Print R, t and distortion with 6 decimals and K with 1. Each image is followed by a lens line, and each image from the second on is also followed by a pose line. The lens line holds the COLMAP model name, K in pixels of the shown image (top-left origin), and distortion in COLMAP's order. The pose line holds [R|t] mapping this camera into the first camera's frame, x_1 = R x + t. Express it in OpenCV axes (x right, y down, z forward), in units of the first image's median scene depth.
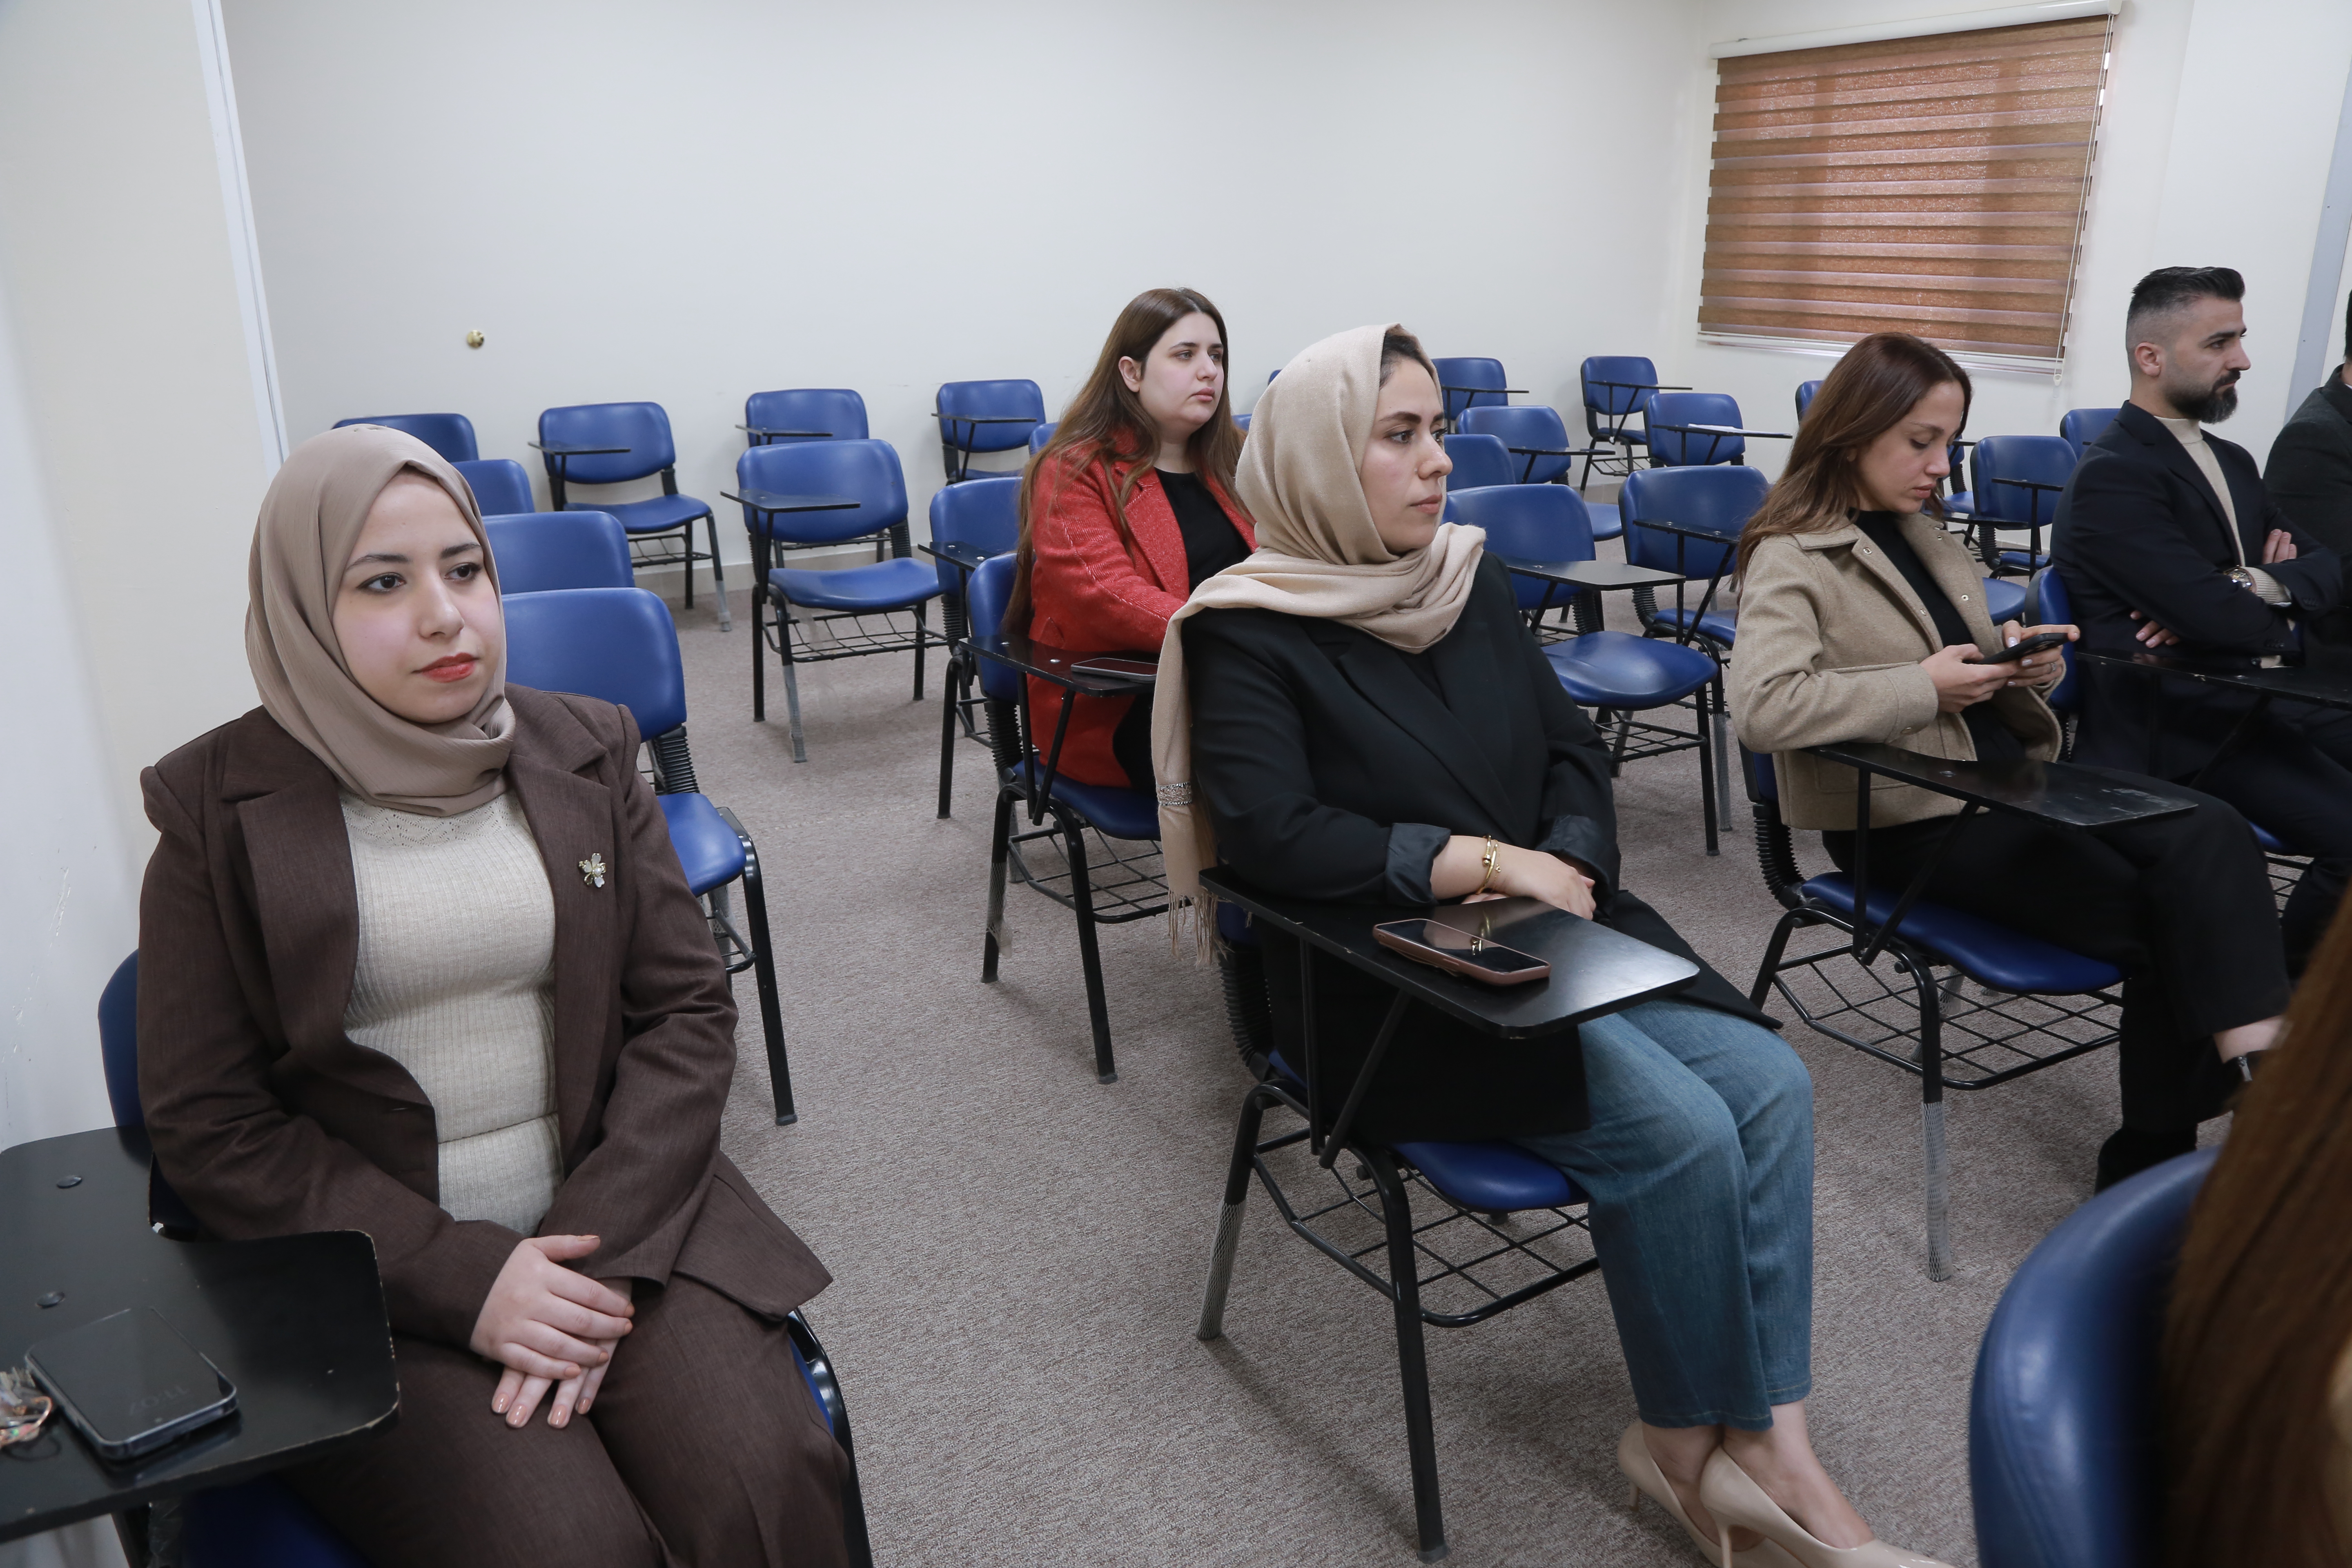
lens RADIAL K [[1582.1, 0, 1176.0], [0, 1582.1, 784.0], [0, 0, 1]] dist [-0.123931, 0.067180]
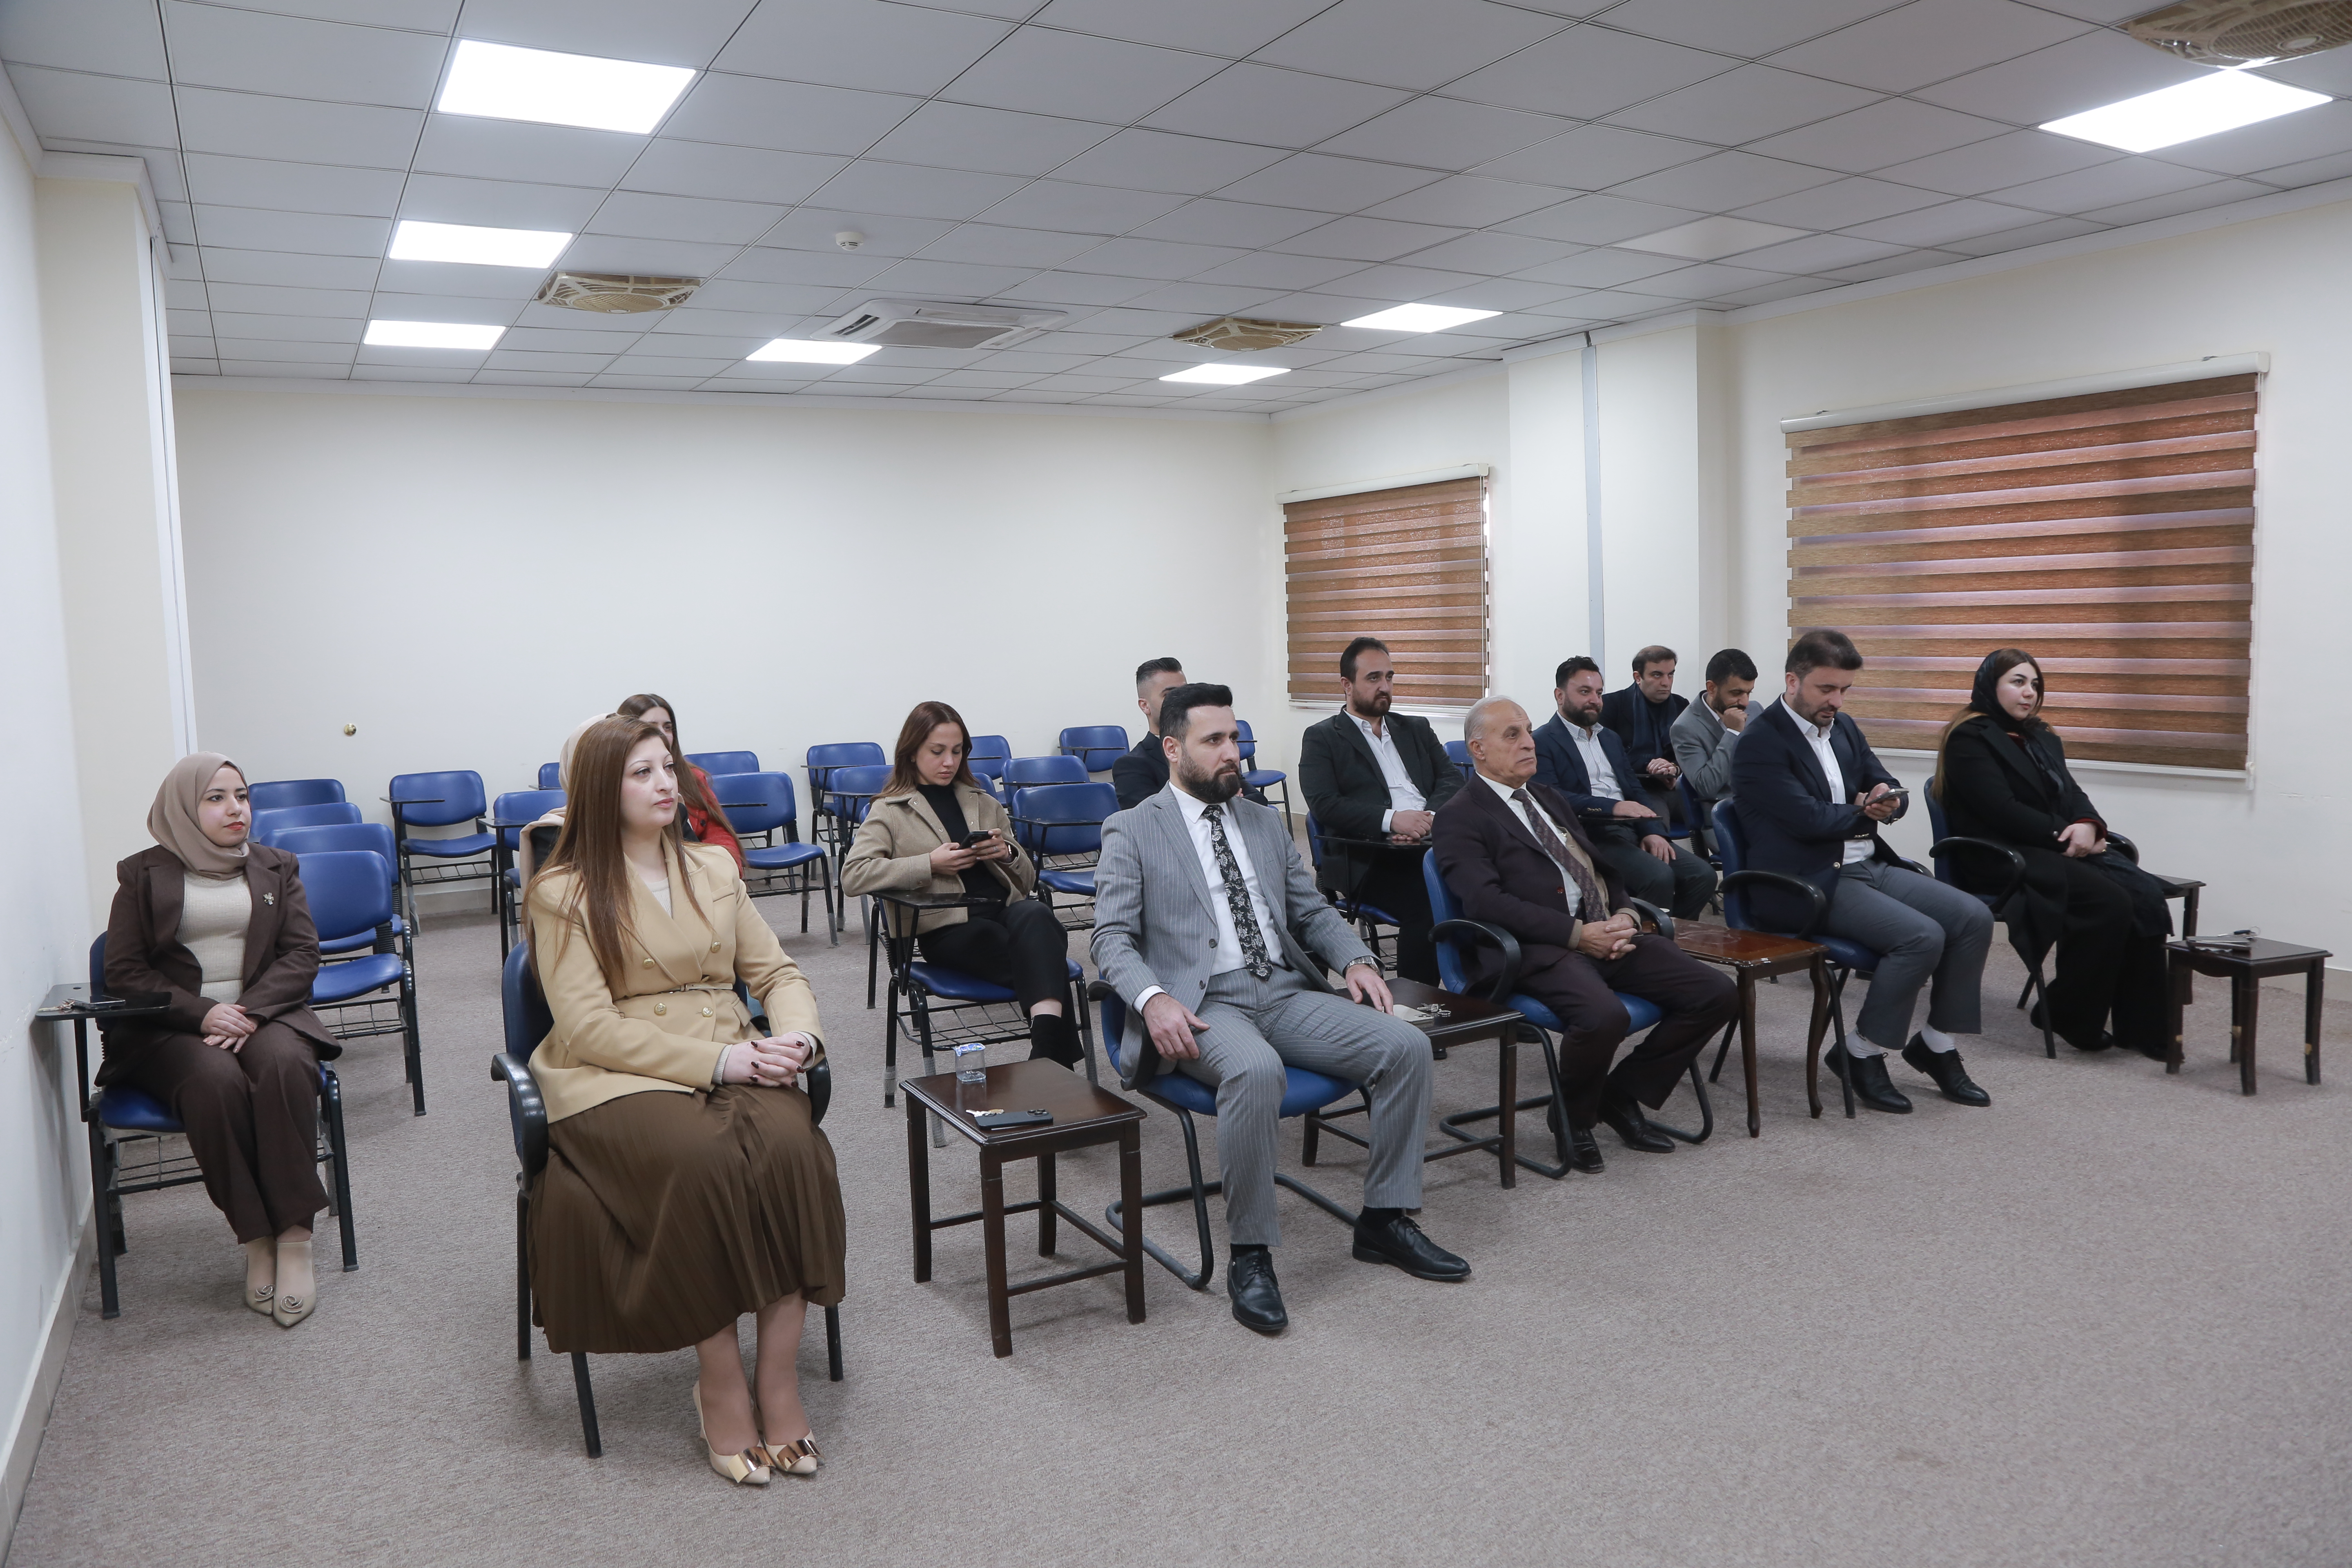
lens RADIAL K [[1582.1, 0, 1176.0], [0, 1582.1, 784.0], [0, 0, 1]] dist [-0.123931, 0.067180]
pose [[0.999058, -0.027194, 0.033822, 0.611067], [0.034342, 0.971870, -0.232999, 0.282586], [-0.026535, 0.233941, 0.971889, -0.929453]]
